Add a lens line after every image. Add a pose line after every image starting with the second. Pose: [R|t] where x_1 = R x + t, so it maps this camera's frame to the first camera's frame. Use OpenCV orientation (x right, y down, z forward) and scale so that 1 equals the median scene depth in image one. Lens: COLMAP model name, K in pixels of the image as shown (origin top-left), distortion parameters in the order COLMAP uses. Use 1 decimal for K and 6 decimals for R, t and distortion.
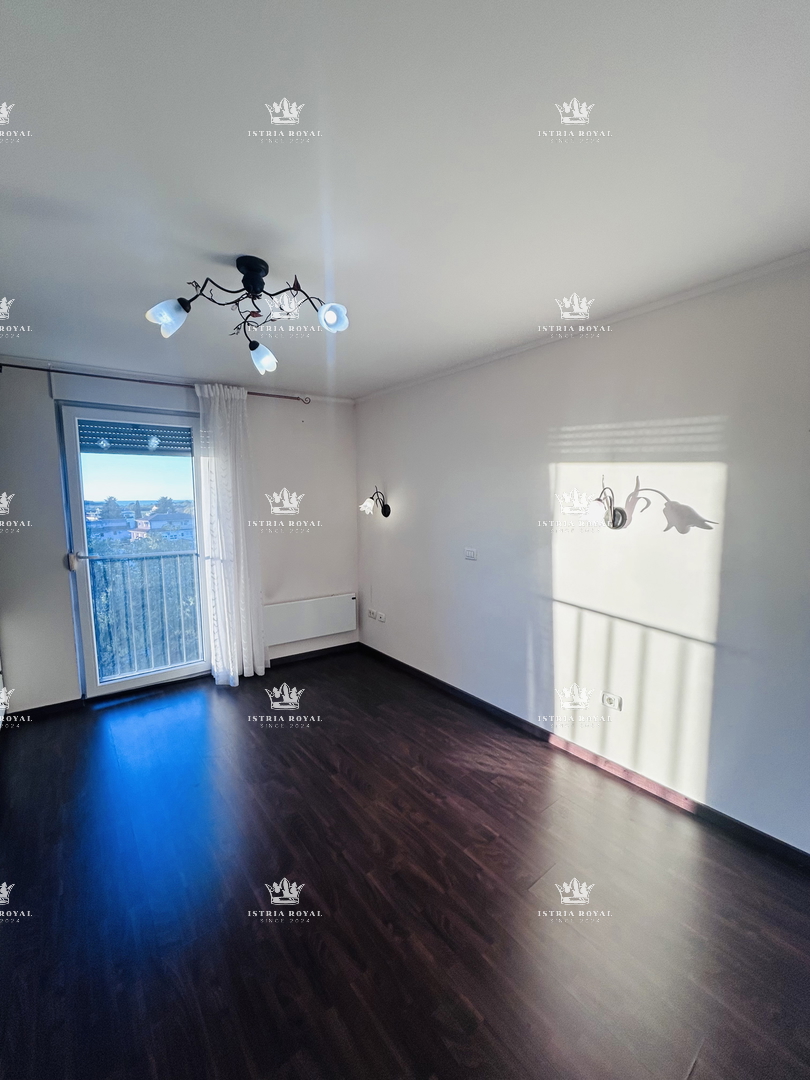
lens RADIAL K [[435.4, 0, 406.0], [0, 435.4, 540.4], [0, 0, 1]] dist [-0.001888, 0.001169]
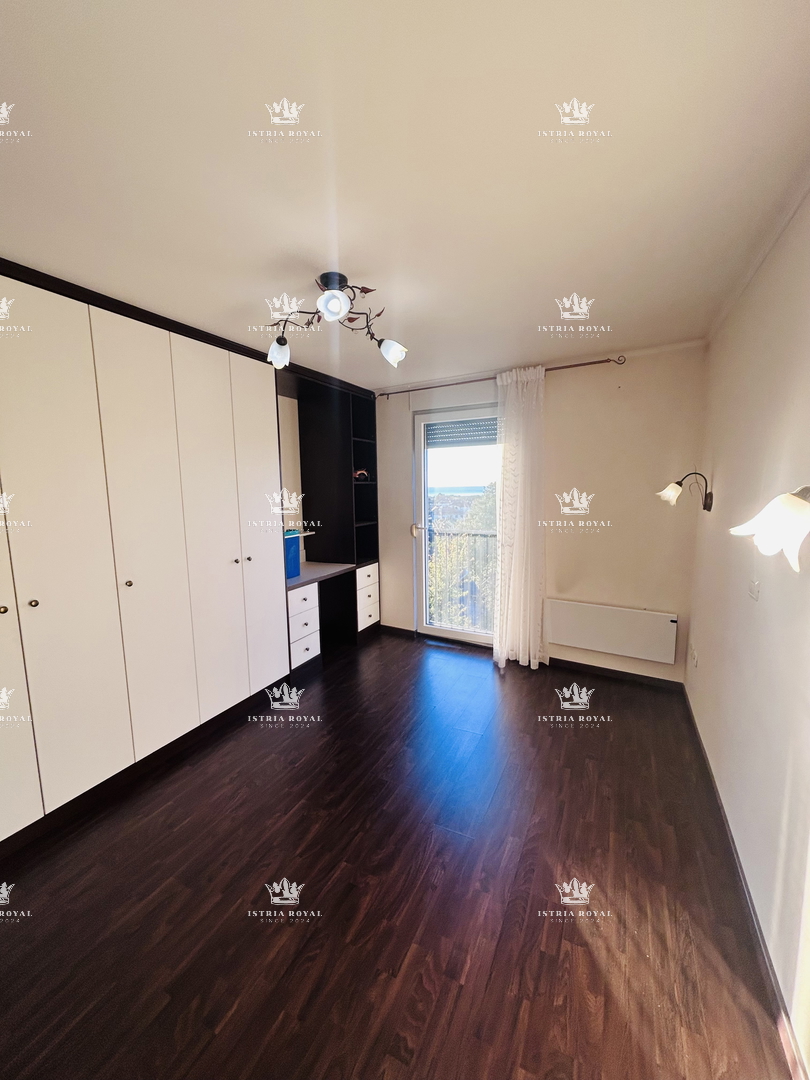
lens RADIAL K [[435.4, 0, 403.7], [0, 435.4, 542.8], [0, 0, 1]] dist [-0.001888, 0.001169]
pose [[0.422786, 0.122215, -0.897951, 0.445292], [-0.081042, 0.991993, 0.096857, -0.041998], [0.902599, 0.031822, 0.429305, 0.381465]]
